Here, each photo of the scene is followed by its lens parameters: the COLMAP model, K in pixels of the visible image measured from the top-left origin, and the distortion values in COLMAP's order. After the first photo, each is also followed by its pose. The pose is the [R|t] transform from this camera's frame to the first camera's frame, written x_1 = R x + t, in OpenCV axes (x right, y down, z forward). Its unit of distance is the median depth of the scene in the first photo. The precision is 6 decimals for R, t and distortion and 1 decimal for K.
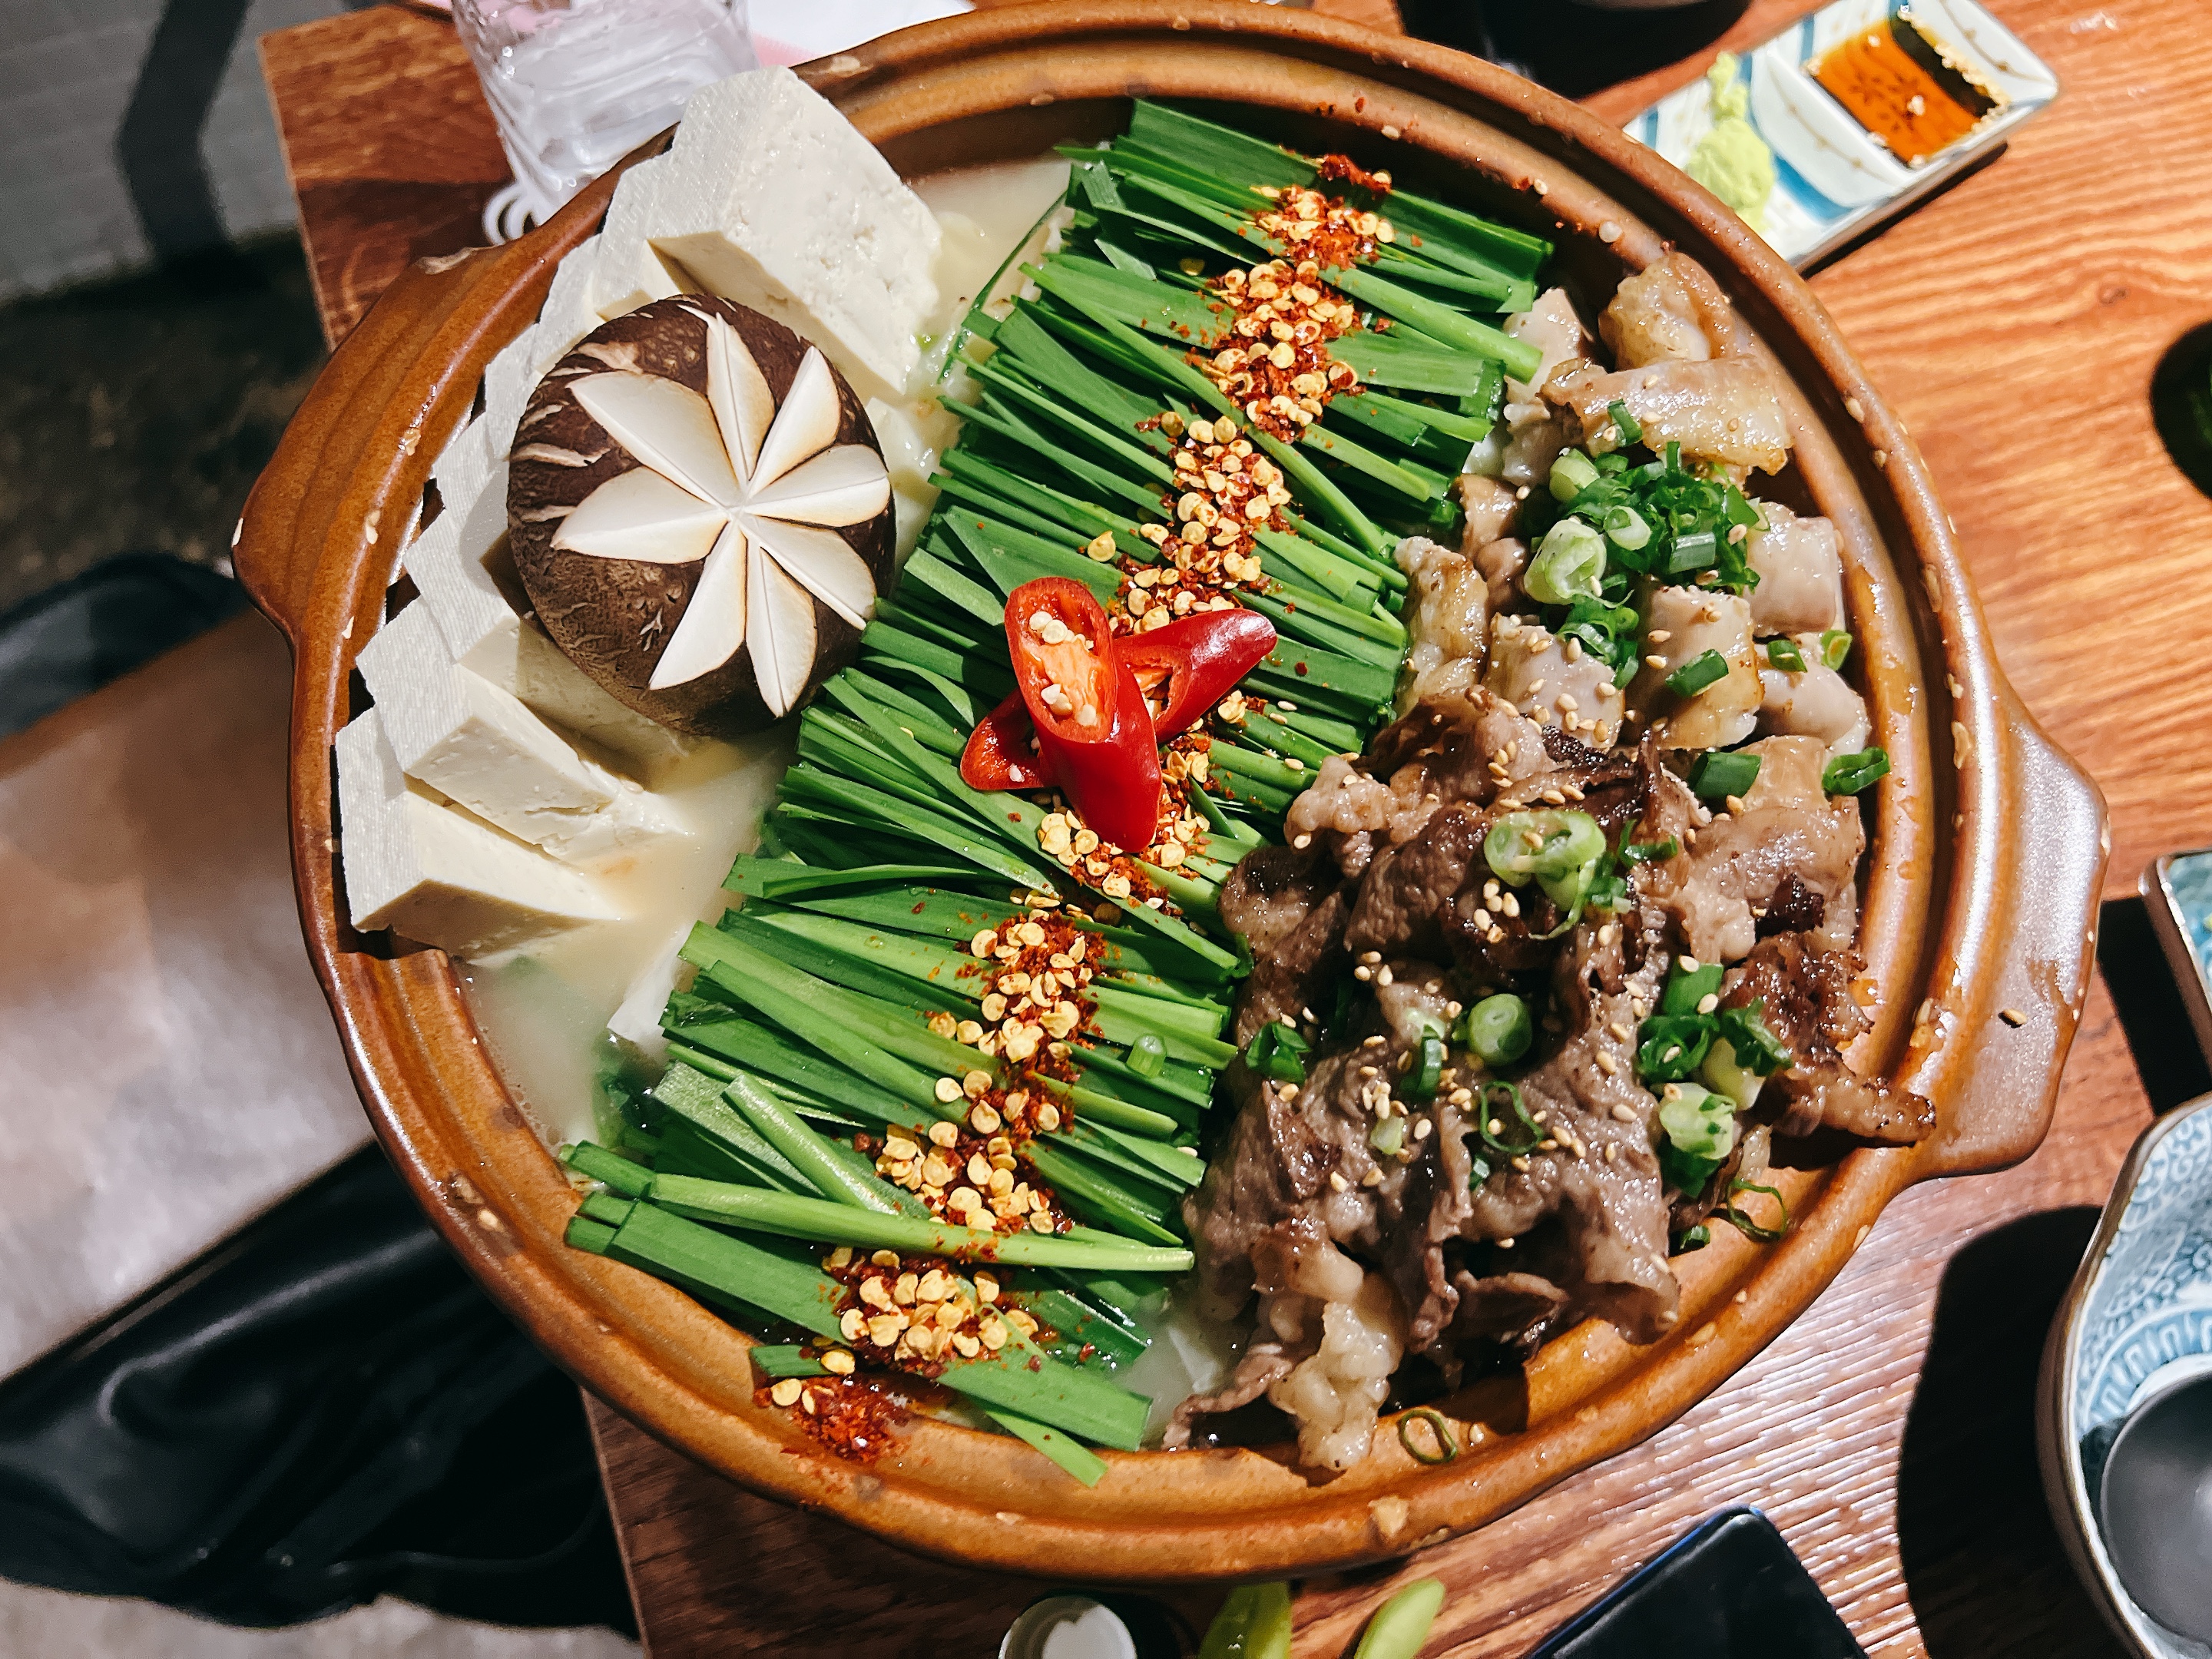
lens RADIAL K [[1715.3, 0, 1106.0], [0, 1715.3, 829.5], [0, 0, 1]] dist [0.076581, -0.002415]
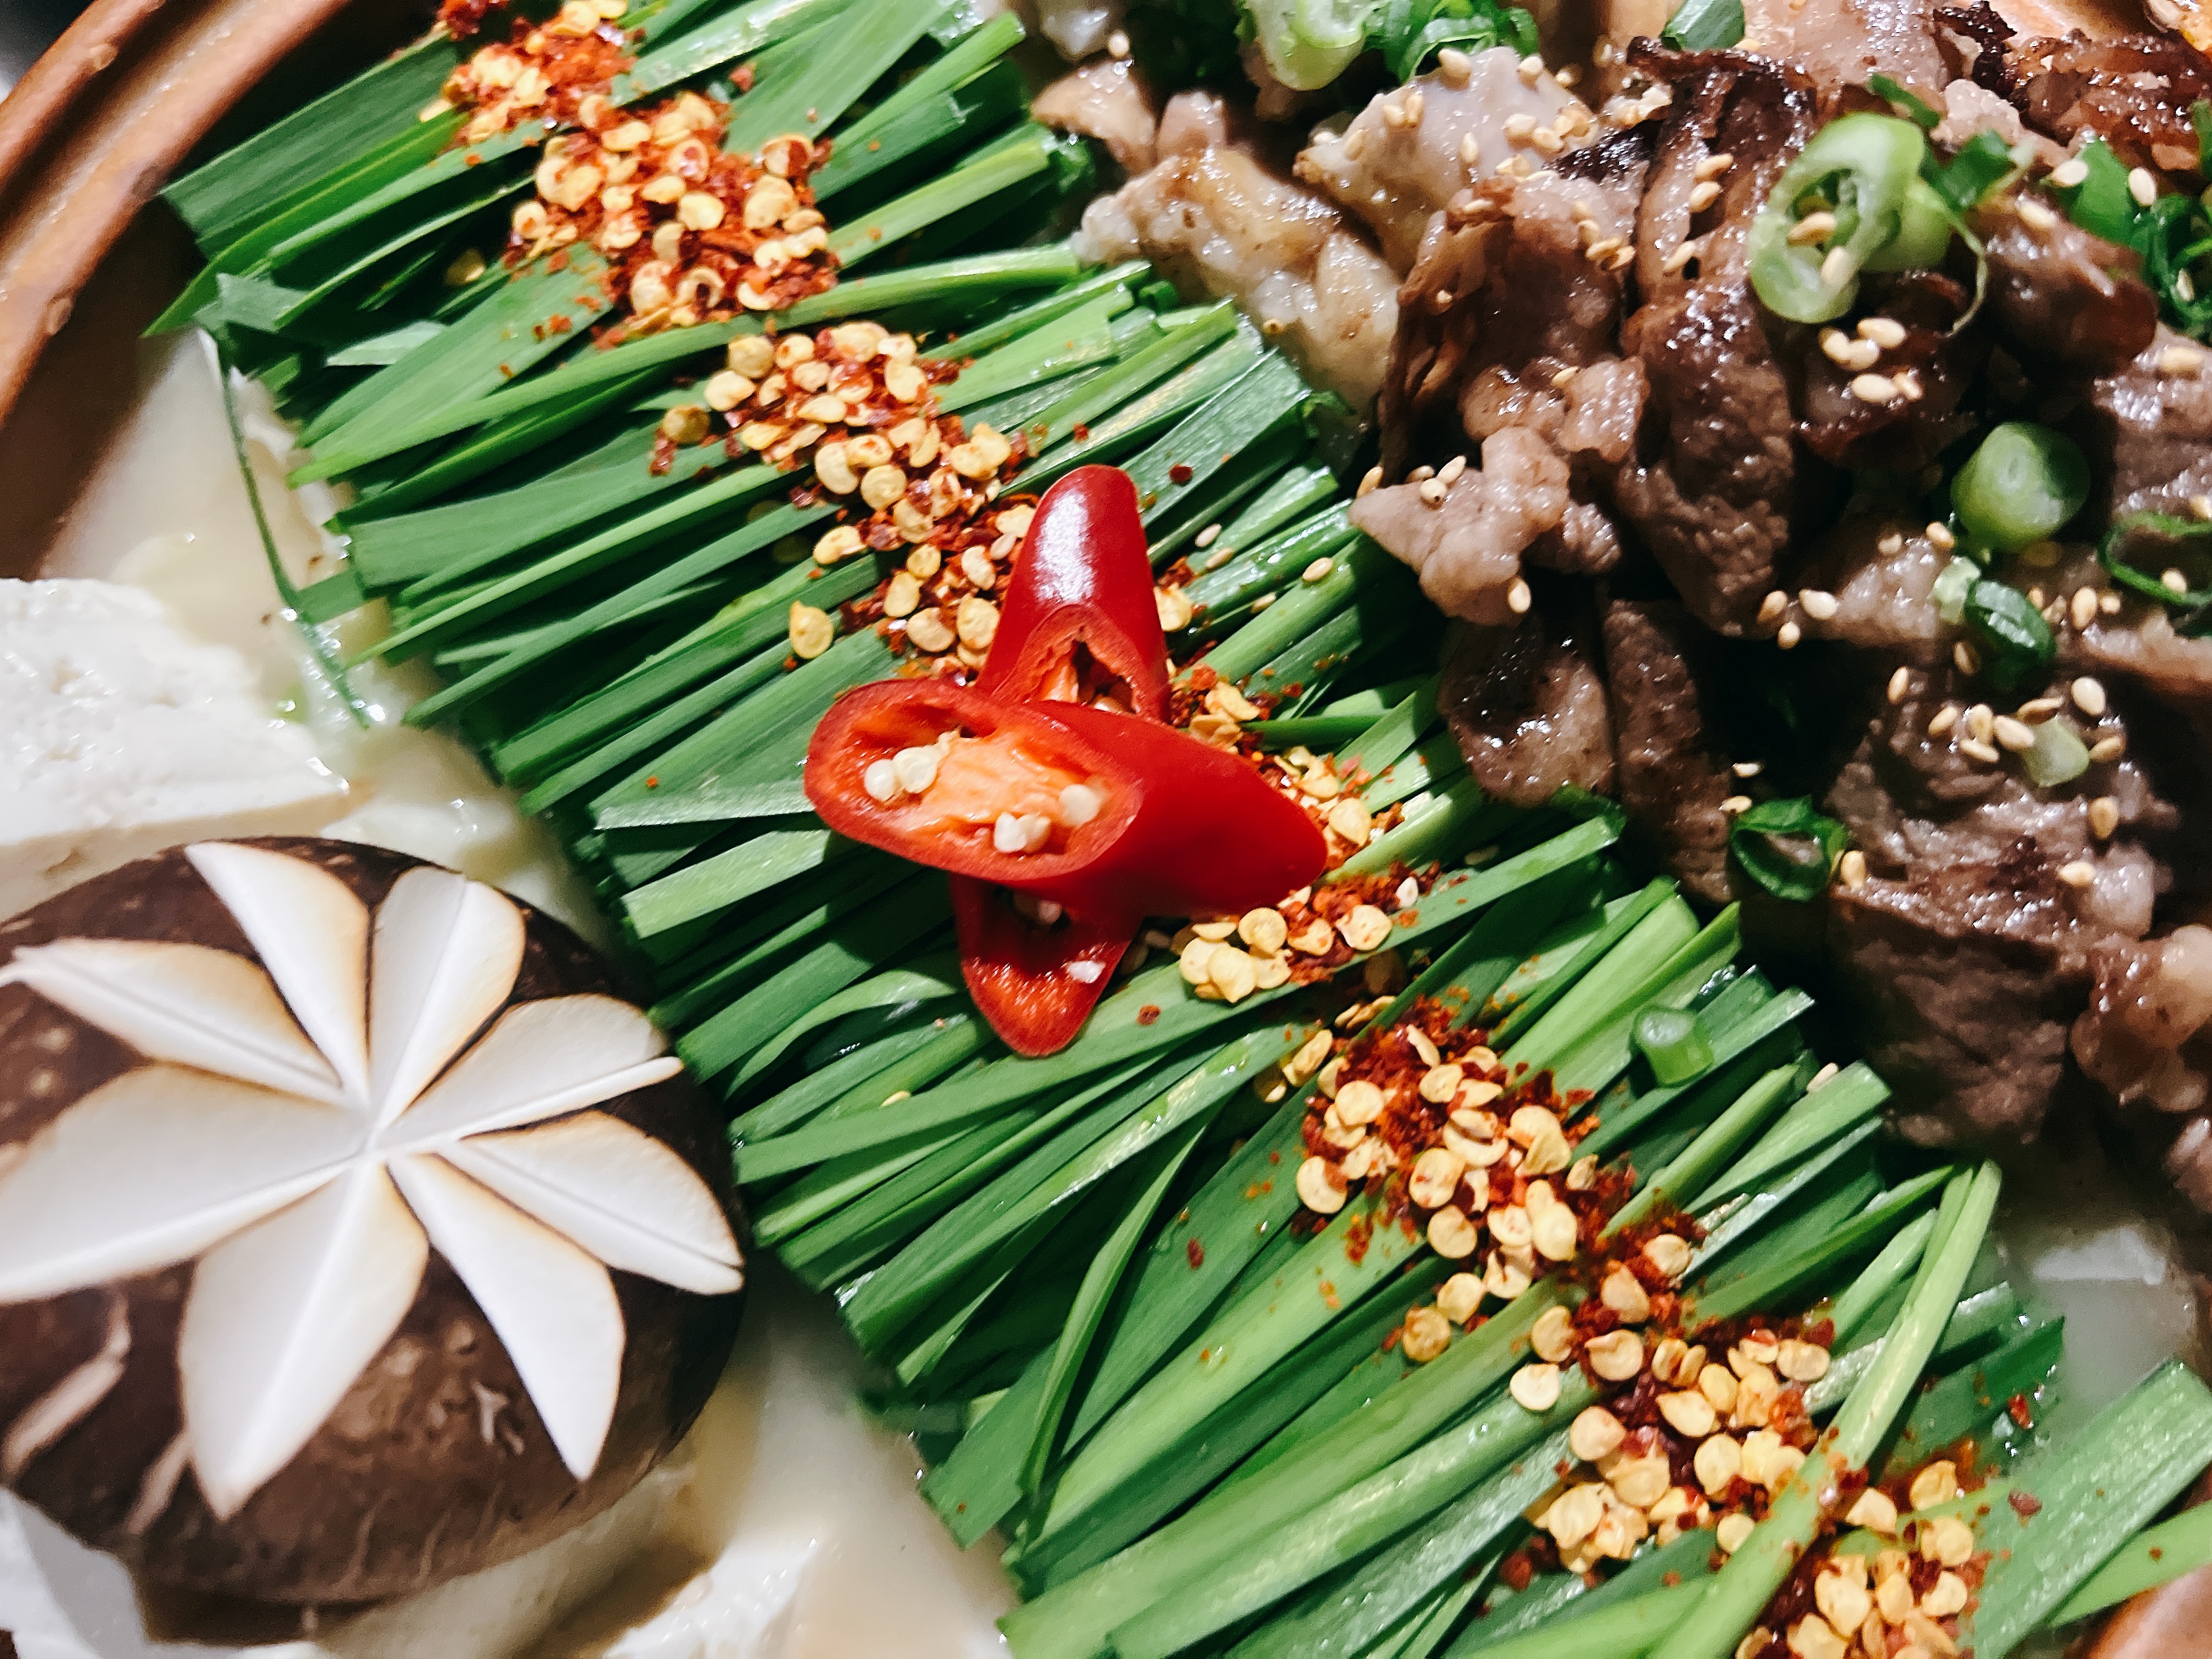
lens RADIAL K [[1765.5, 0, 1106.0], [0, 1765.5, 829.5], [0, 0, 1]] dist [-0.007867, -0.014814]
pose [[0.537521, -0.820528, 0.194434, -0.119836], [0.820731, 0.562000, 0.102744, -0.109258], [-0.193577, 0.104351, 0.975520, 0.429294]]
